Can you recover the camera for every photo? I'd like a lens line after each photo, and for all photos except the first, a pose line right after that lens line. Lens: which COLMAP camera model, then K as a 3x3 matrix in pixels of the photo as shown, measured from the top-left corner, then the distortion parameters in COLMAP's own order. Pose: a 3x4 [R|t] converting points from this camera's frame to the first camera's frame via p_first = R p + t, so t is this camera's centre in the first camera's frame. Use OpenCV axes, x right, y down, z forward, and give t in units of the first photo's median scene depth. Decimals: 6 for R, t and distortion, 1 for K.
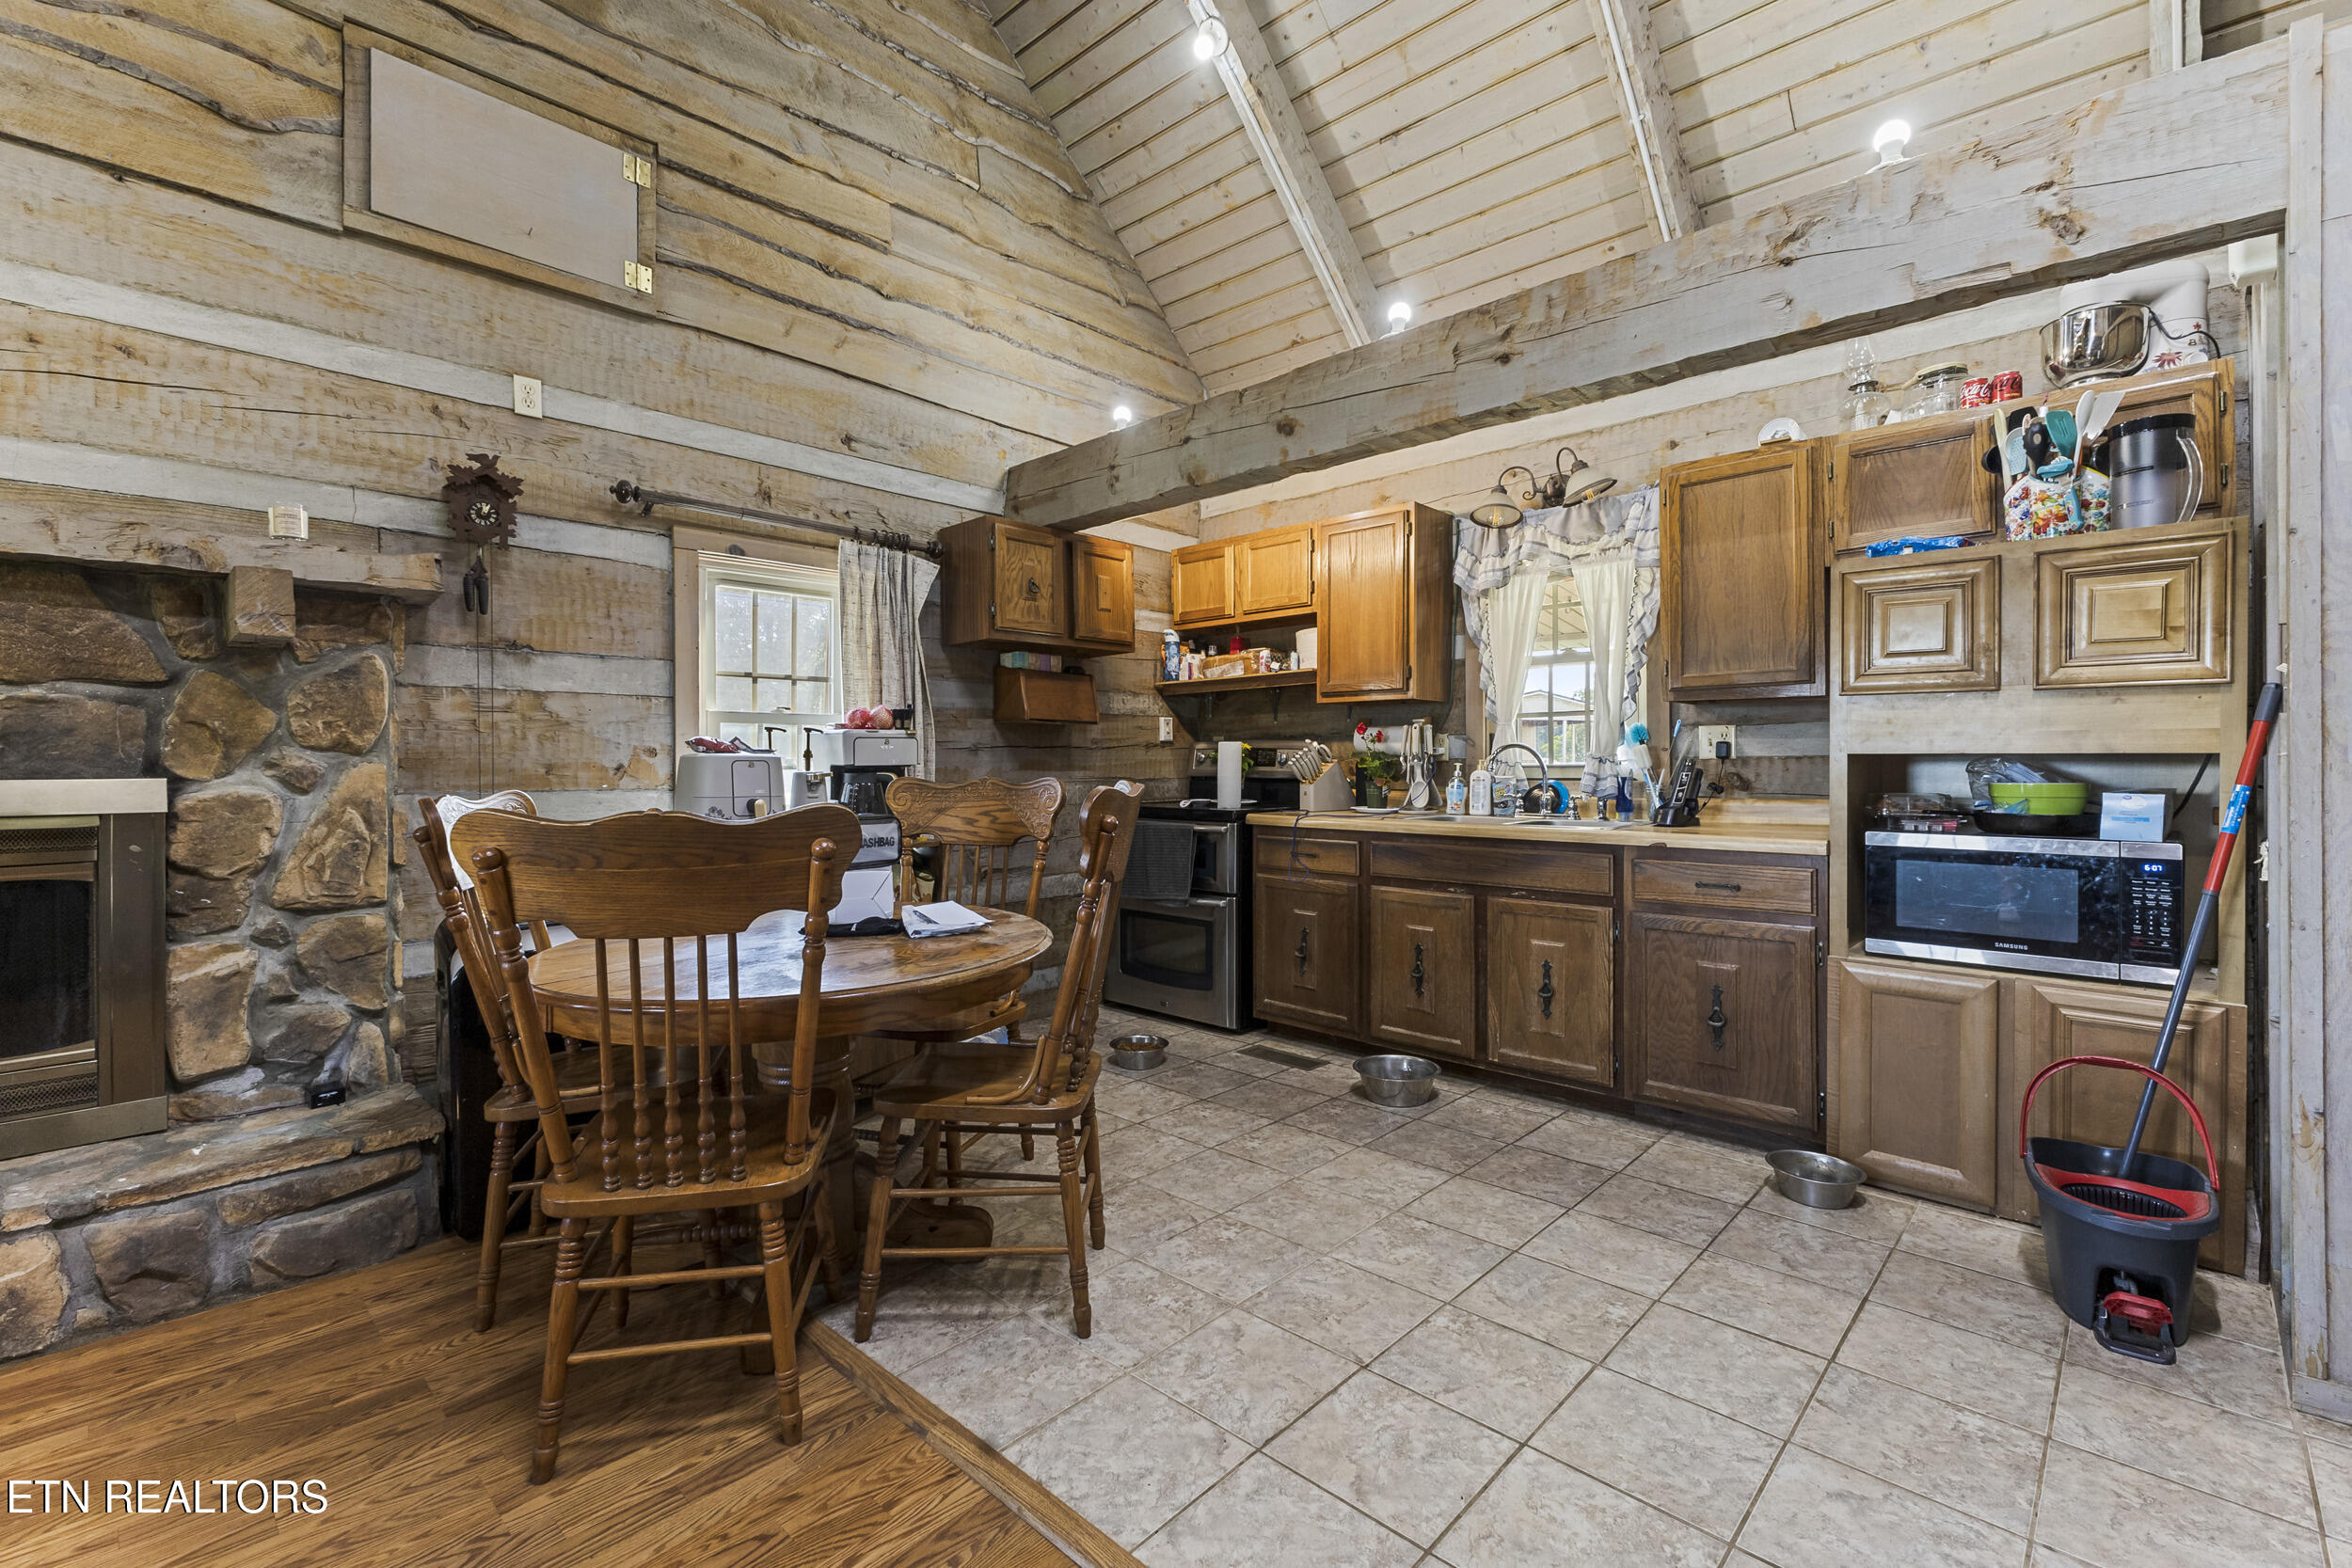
lens RADIAL K [[1033.0, 0, 1185.3], [0, 1033.0, 765.1], [0, 0, 1]] dist [0.008992, -0.000609]
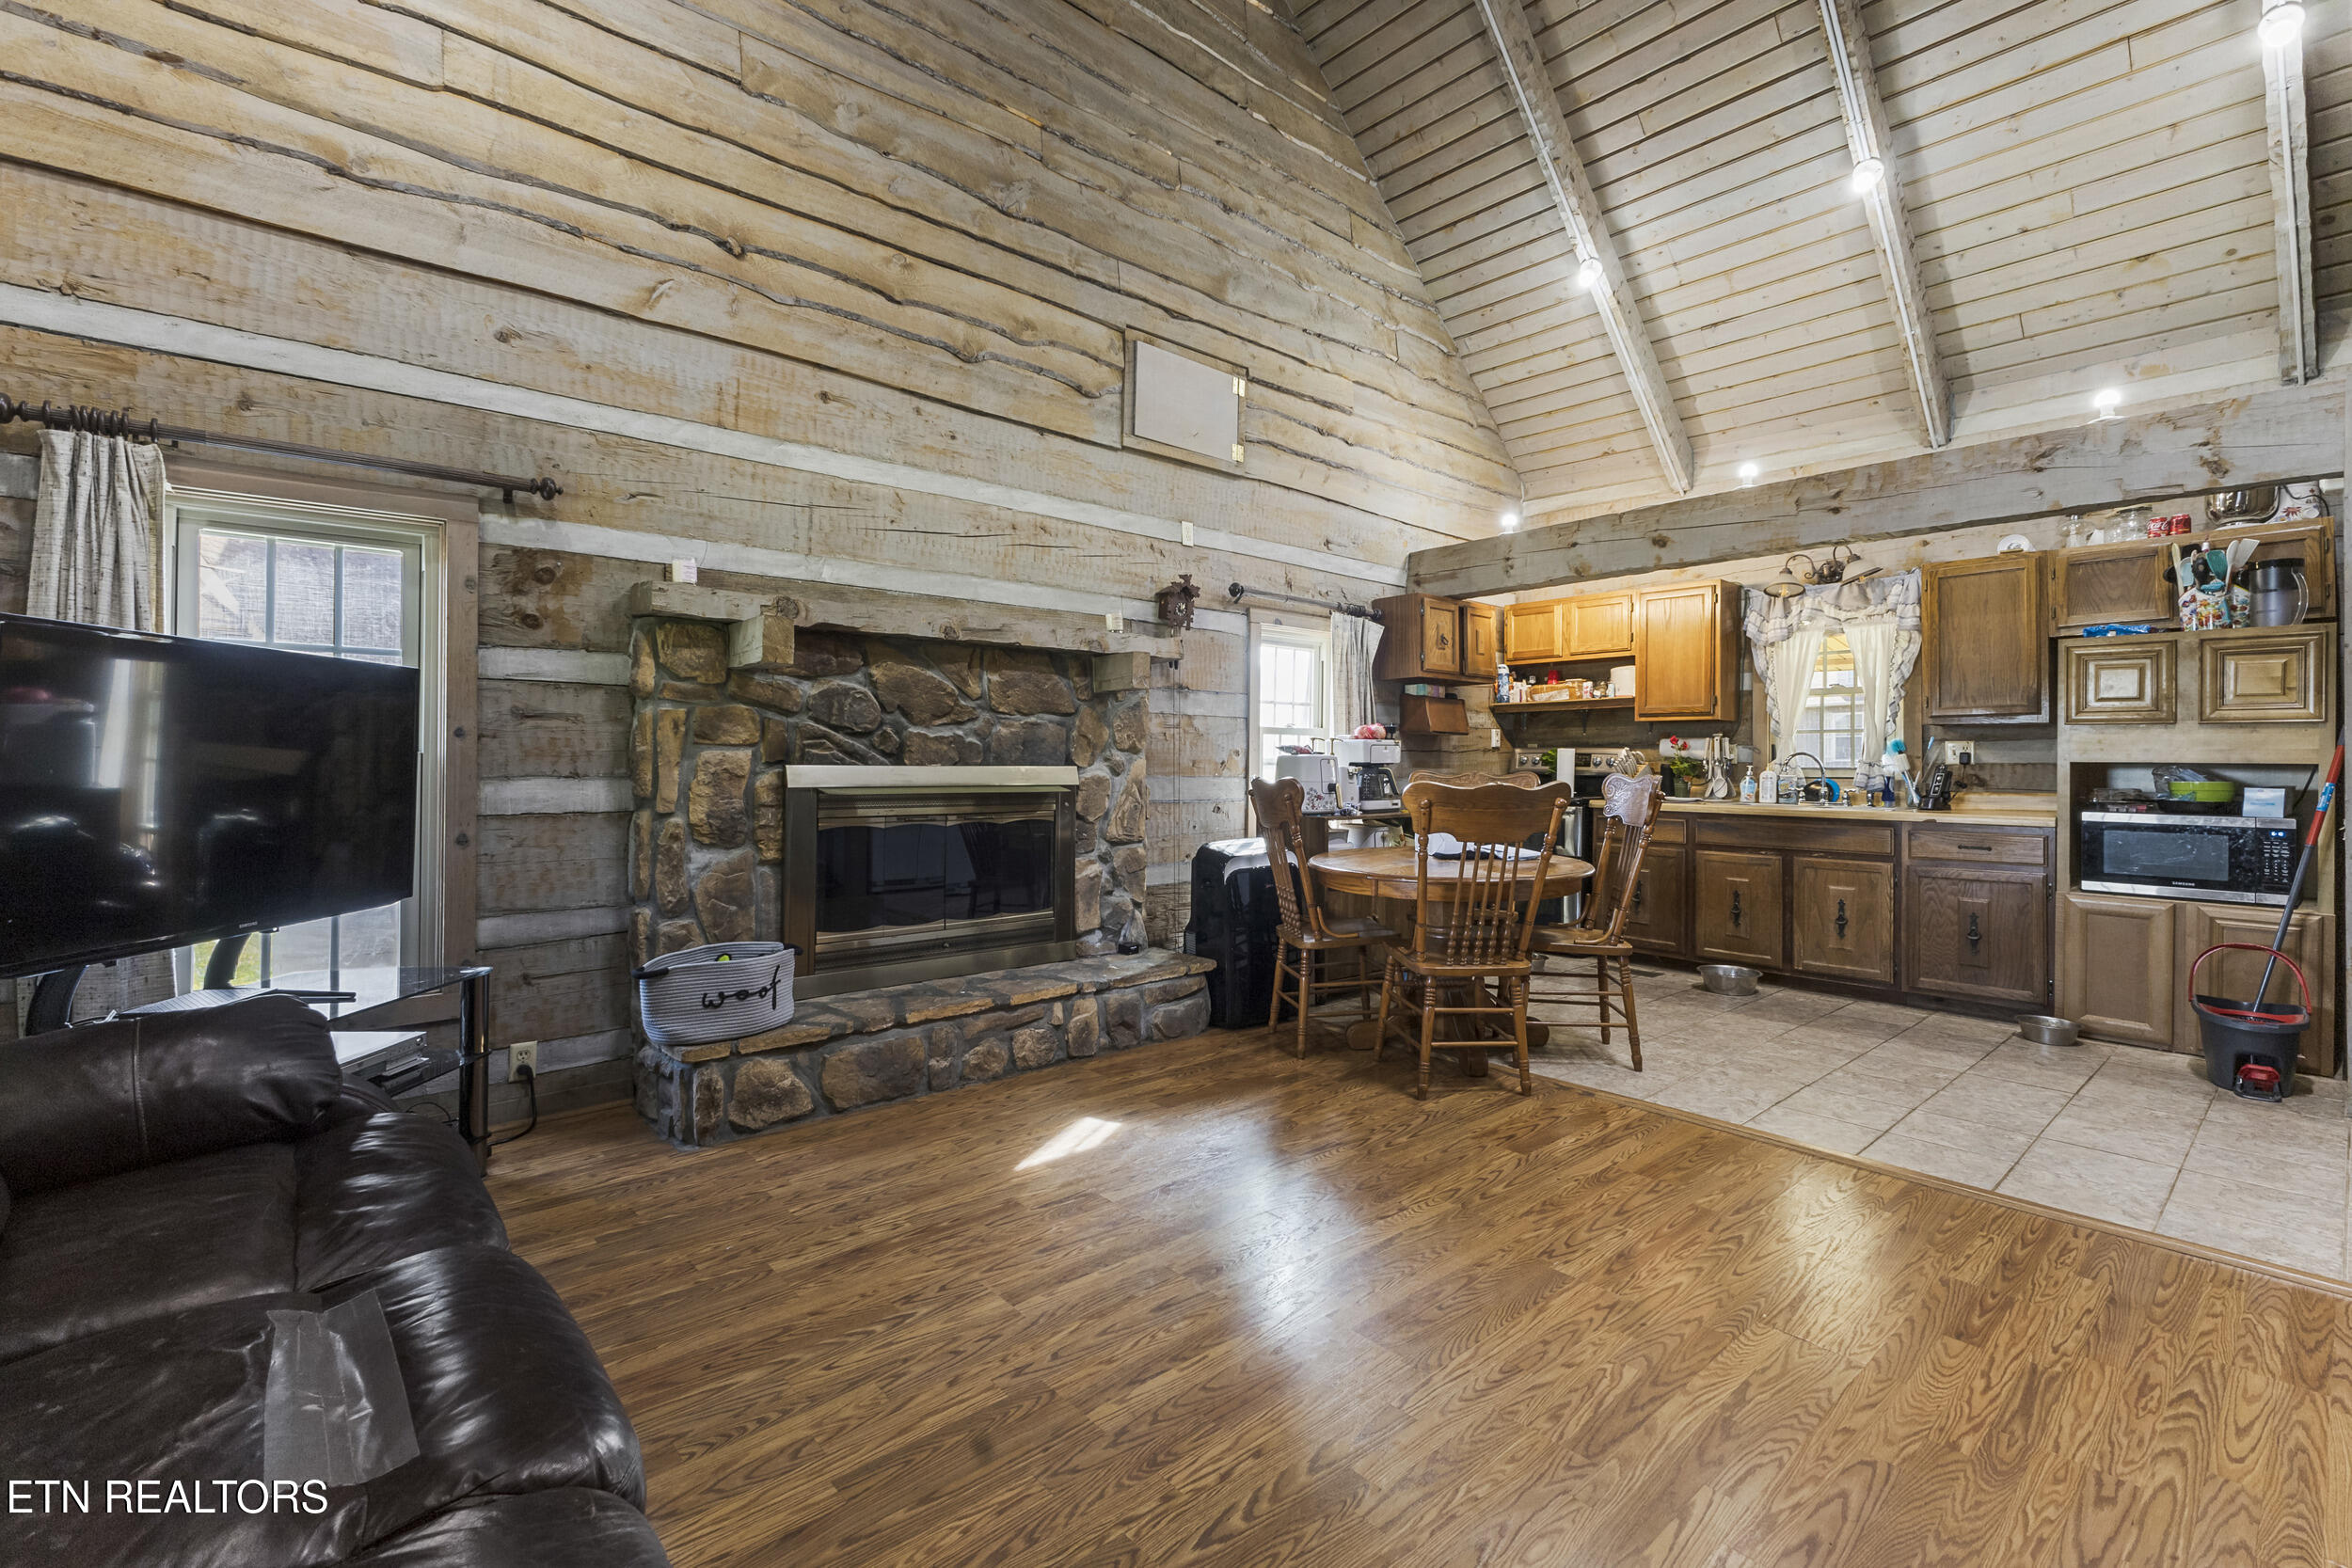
lens RADIAL K [[1043.4, 0, 1174.7], [0, 1043.4, 754.9], [0, 0, 1]] dist [0.011055, -0.002820]
pose [[0.995753, 0.009531, -0.091566, -0.531184], [-0.010456, 0.999899, -0.009624, 0.007274], [0.091465, 0.010541, 0.995753, -0.664324]]
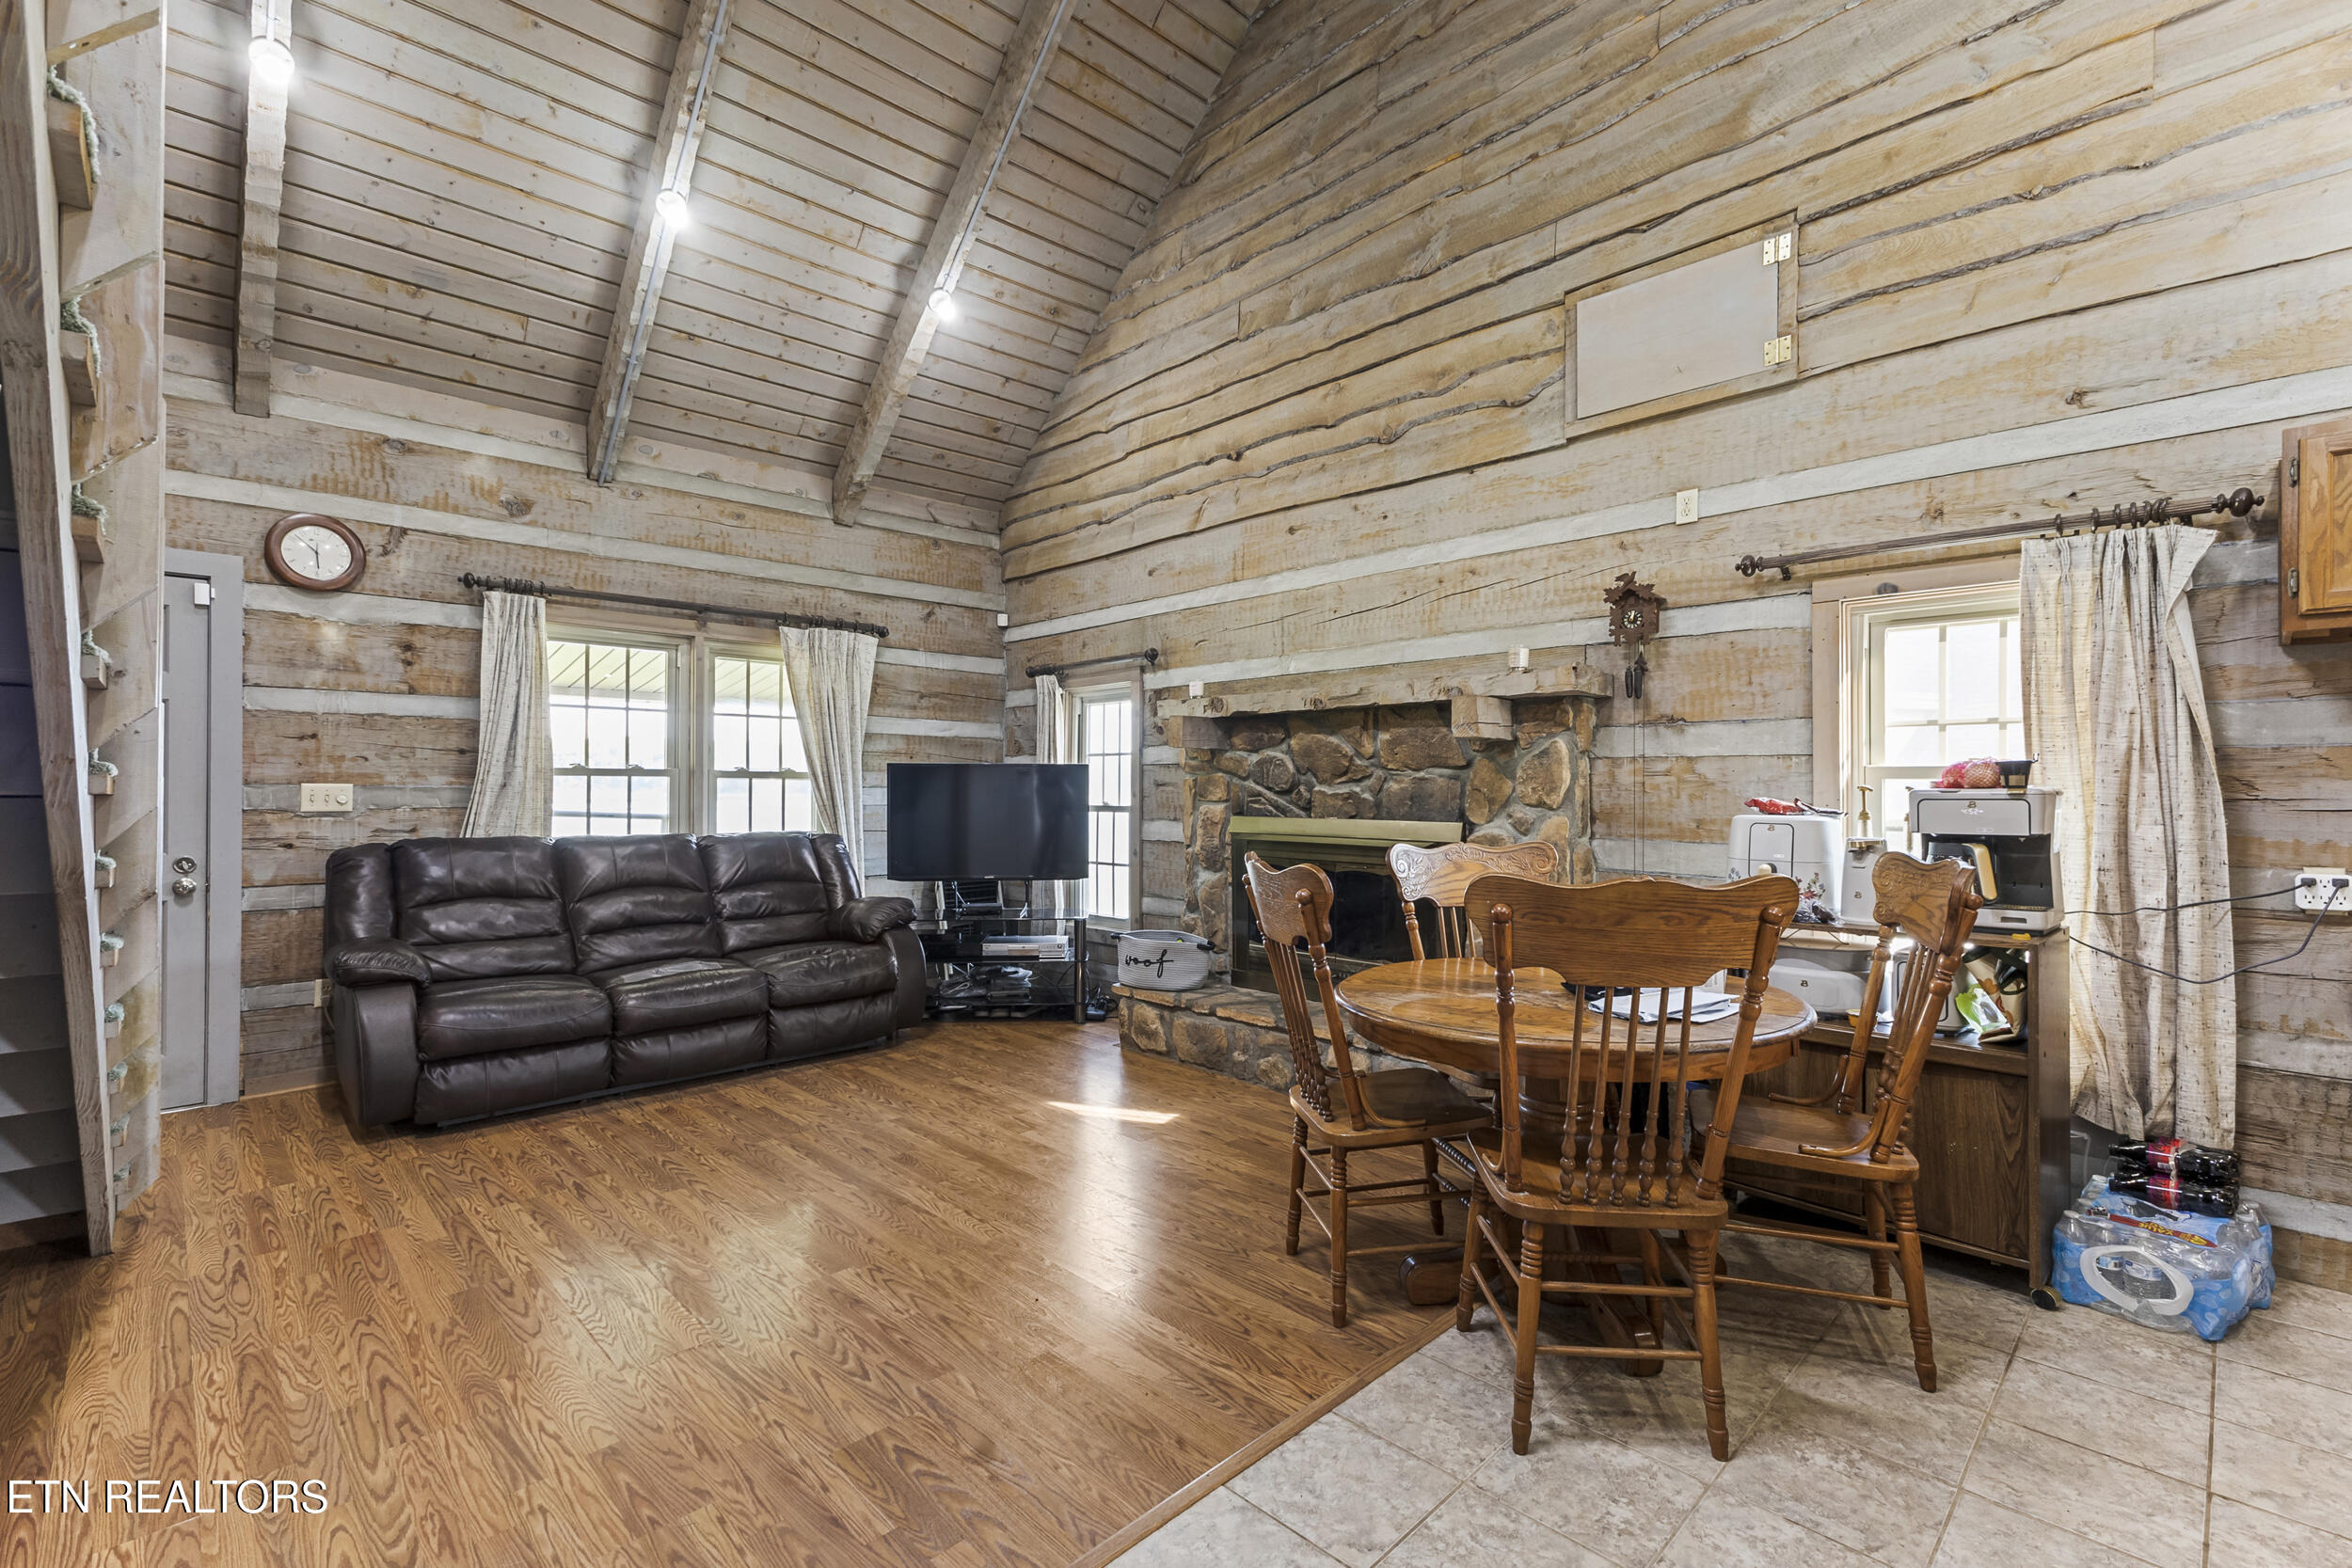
lens RADIAL K [[1039.3, 0, 1176.0], [0, 1039.3, 784.0], [0, 0, 1]] dist [0.013429, -0.000350]
pose [[-0.048832, 0.000960, -0.998807, 0.610935], [-0.005774, 0.999983, 0.001244, -0.041280], [0.998790, 0.005827, -0.048825, 0.510533]]
